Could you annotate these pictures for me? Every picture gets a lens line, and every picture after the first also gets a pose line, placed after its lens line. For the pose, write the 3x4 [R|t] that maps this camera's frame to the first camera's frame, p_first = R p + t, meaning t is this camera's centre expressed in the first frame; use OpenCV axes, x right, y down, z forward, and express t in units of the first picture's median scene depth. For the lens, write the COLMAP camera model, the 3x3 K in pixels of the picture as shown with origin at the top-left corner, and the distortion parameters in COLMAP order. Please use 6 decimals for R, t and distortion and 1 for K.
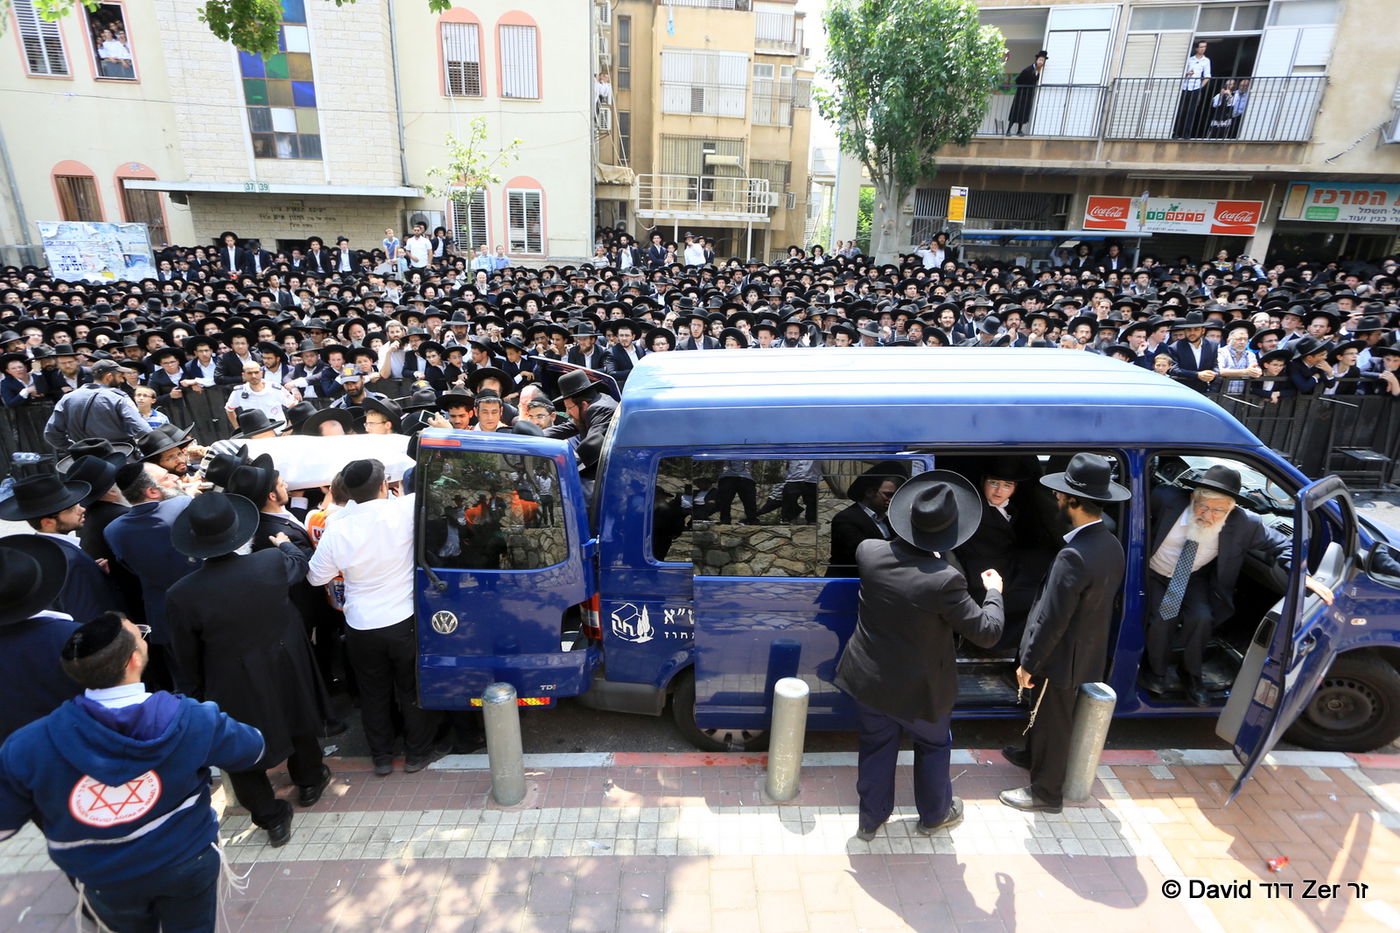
lens RADIAL K [[726.8, 0, 705.8], [0, 726.8, 468.3], [0, 0, 1]] dist [-0.047265, 0.022282]
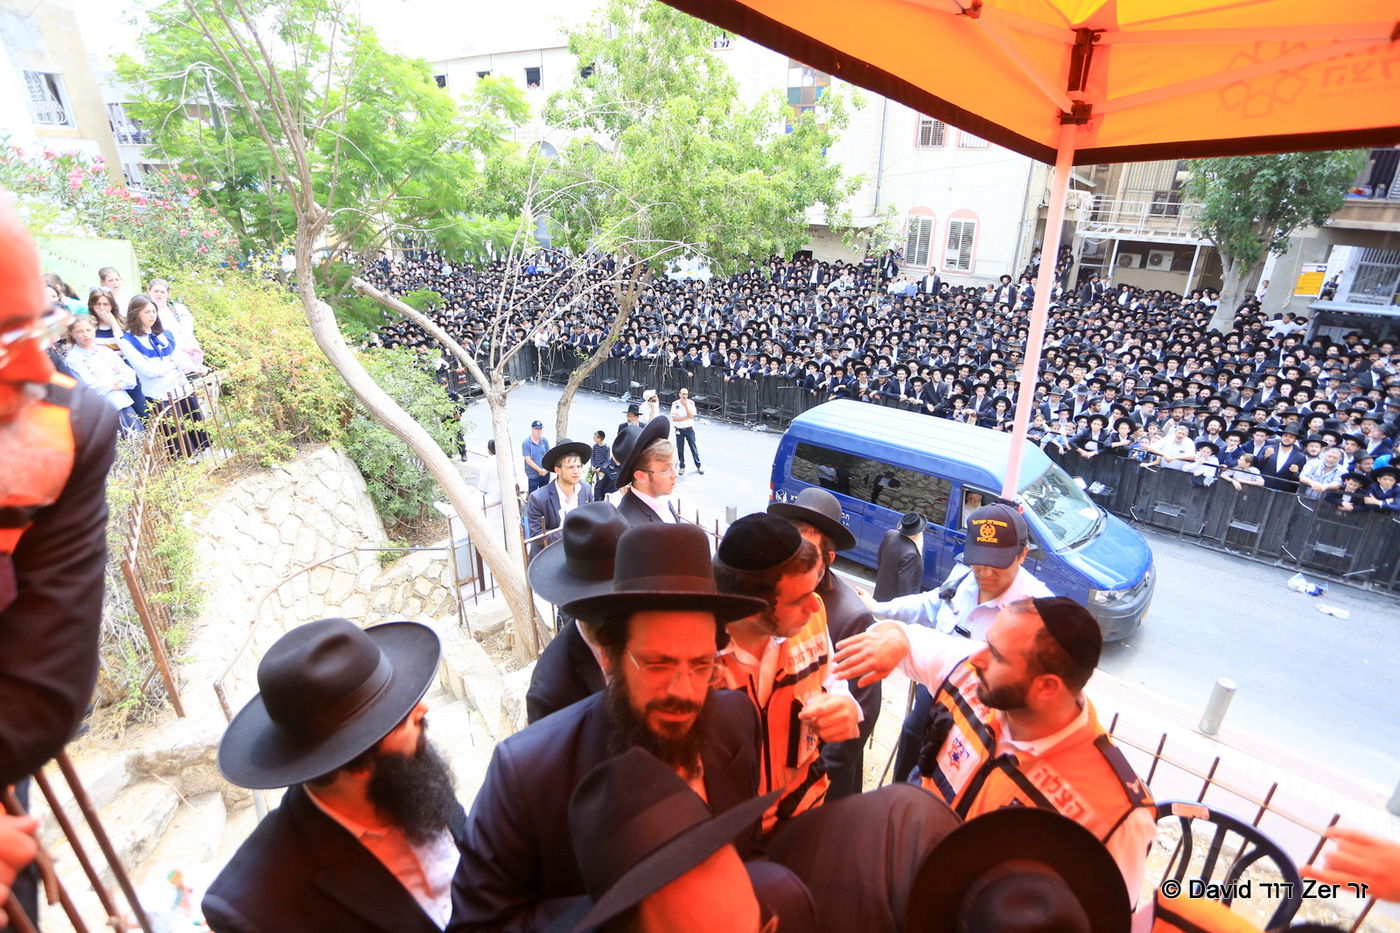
lens RADIAL K [[726.8, 0, 705.6], [0, 726.8, 467.0], [0, 0, 1]] dist [-0.047265, 0.022282]
pose [[0.773111, 0.232783, -0.590010, 0.265913], [-0.196267, 0.972361, 0.126461, -0.039994], [0.603141, 0.018032, 0.797431, -0.294946]]
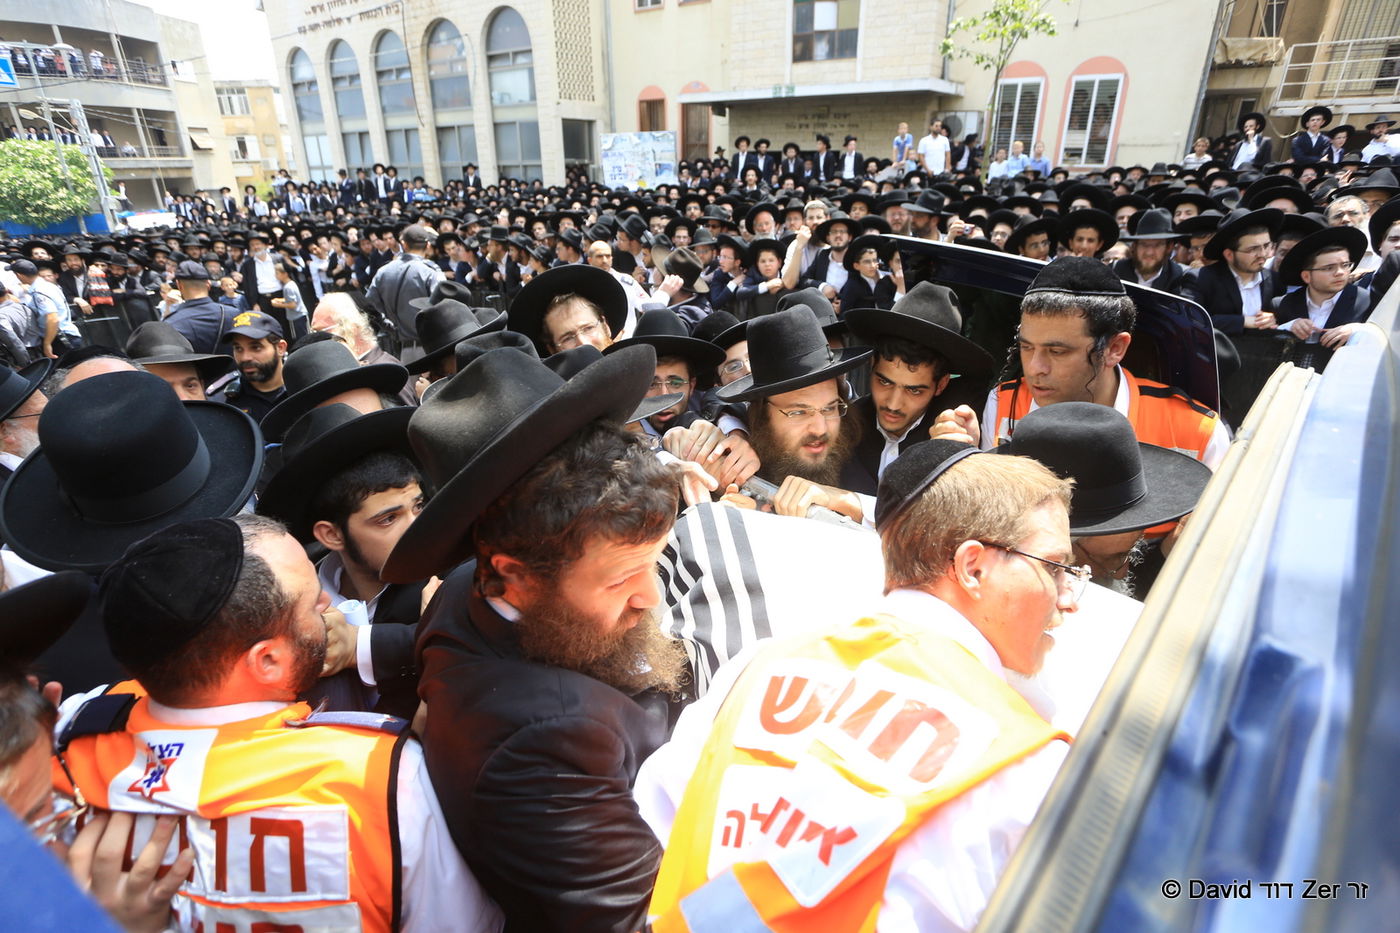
lens RADIAL K [[726.8, 0, 694.8], [0, 726.8, 463.4], [0, 0, 1]] dist [-0.047265, 0.022282]
pose [[0.756798, 0.221005, -0.615154, -0.029771], [-0.181256, 0.975155, 0.127350, -0.016293], [0.628015, 0.015122, 0.778054, 0.189149]]
